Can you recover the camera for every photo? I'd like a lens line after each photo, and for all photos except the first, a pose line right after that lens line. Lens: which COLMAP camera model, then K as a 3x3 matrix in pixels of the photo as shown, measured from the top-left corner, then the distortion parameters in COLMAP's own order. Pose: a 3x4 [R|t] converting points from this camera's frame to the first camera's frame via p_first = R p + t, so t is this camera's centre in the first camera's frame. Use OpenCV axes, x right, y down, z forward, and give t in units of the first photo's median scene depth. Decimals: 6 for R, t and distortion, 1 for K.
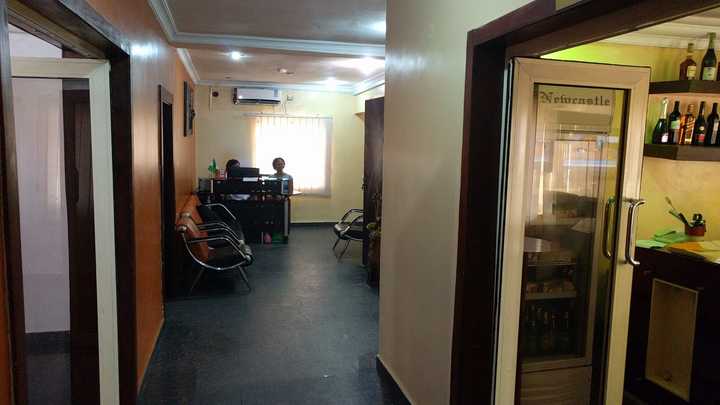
lens RADIAL K [[509.2, 0, 360.0], [0, 509.2, 202.5], [0, 0, 1]] dist [-0.000602, -0.000071]
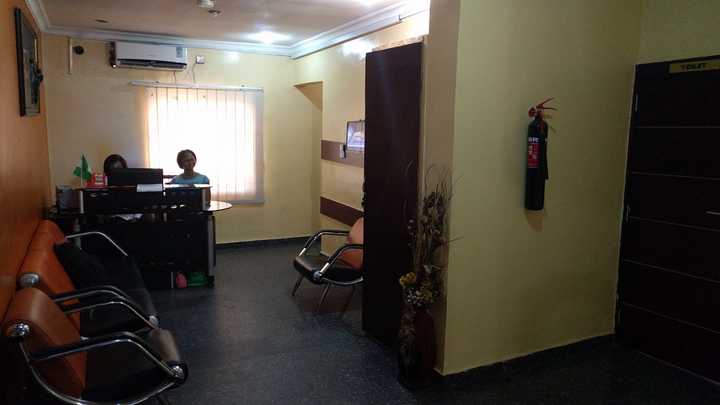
lens RADIAL K [[556.6, 0, 360.0], [0, 556.6, 202.5], [0, 0, 1]] dist [0.042349, 0.003794]
pose [[0.981934, -0.033804, 0.186179, -0.086852], [0.030235, 0.999301, 0.021977, -0.032966], [-0.186792, -0.015951, 0.982270, 0.273226]]
